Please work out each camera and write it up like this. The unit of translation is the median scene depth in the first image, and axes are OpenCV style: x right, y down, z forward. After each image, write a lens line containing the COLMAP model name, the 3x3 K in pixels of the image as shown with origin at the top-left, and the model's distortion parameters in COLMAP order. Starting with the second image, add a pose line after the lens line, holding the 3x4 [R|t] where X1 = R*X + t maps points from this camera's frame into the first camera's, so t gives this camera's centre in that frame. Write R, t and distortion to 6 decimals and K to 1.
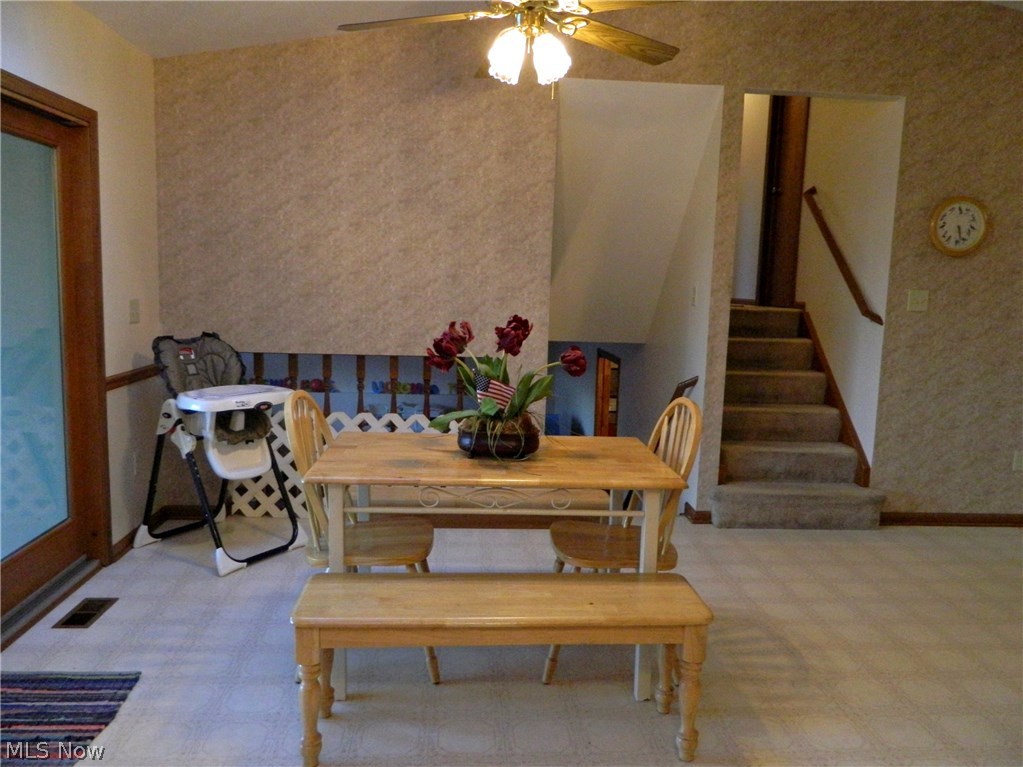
lens RADIAL K [[755.8, 0, 511.6], [0, 755.8, 378.5], [0, 0, 1]] dist [-0.011094, 0.003512]
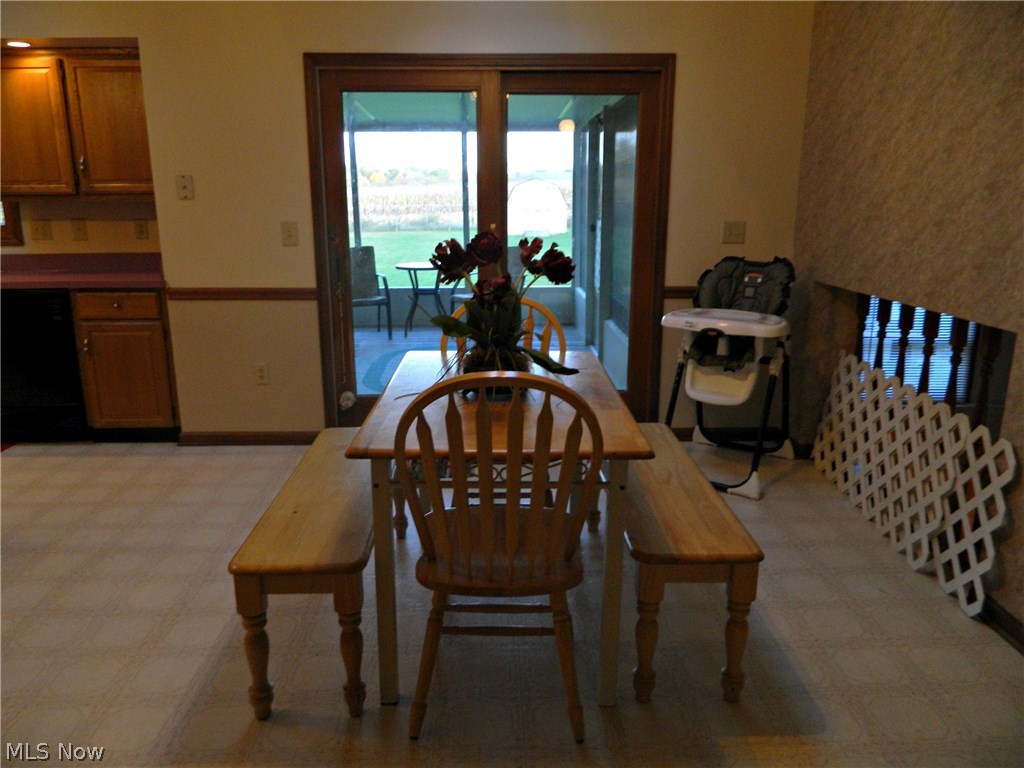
lens RADIAL K [[756.5, 0, 520.2], [0, 756.5, 382.4], [0, 0, 1]] dist [-0.011094, 0.003512]
pose [[-0.039798, 0.213578, -0.976115, 0.605412], [-0.133738, 0.966961, 0.217027, -0.074802], [0.990217, 0.139181, -0.009919, 0.733388]]
